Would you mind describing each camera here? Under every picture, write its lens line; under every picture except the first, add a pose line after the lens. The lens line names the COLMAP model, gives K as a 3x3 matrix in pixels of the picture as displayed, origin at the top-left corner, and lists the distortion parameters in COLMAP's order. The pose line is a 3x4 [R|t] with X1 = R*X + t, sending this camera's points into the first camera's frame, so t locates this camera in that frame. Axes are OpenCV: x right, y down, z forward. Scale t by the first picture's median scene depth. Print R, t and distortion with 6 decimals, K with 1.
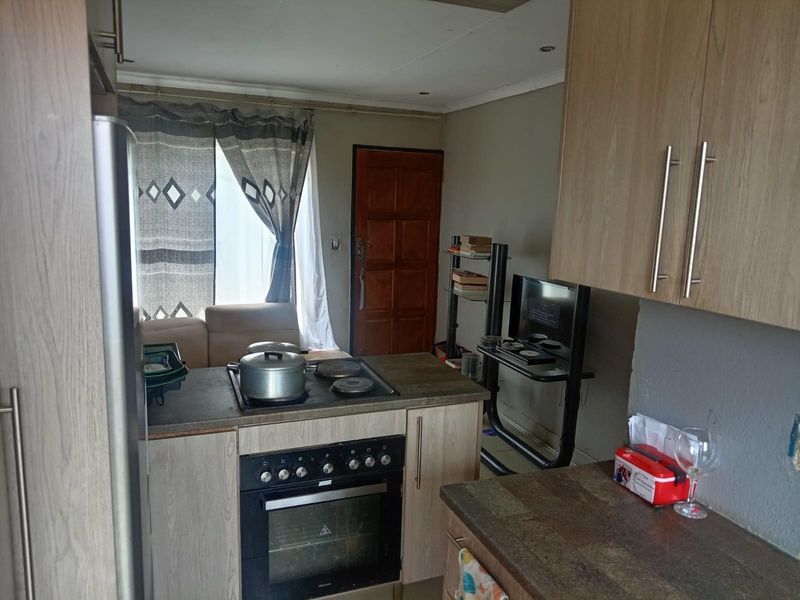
lens RADIAL K [[597.9, 0, 403.5], [0, 597.9, 302.5], [0, 0, 1]] dist [0.037878, -0.067080]
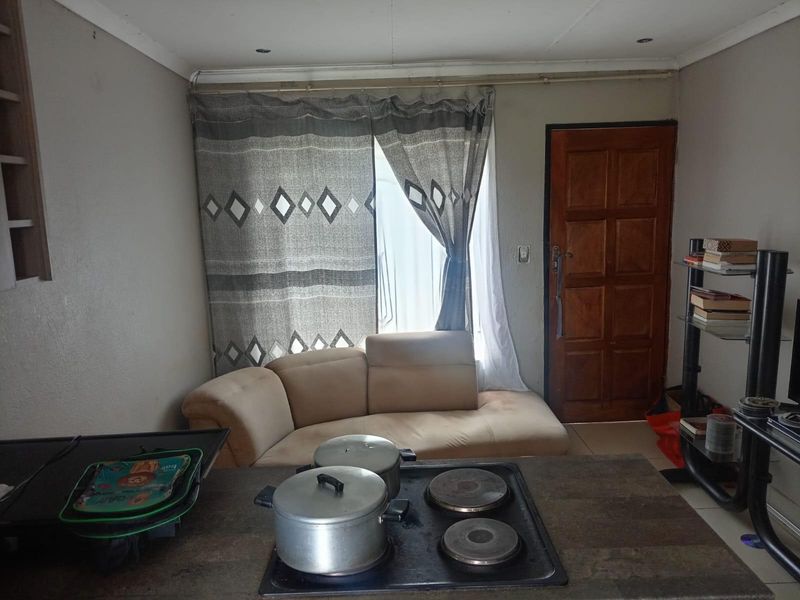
lens RADIAL K [[597.9, 0, 398.0], [0, 597.9, 304.2], [0, 0, 1]] dist [0.037878, -0.067080]
pose [[0.929609, -0.003867, -0.368526, 0.023703], [0.004107, 0.999992, -0.000134, -0.038014], [0.368524, -0.001389, 0.929617, 0.234638]]
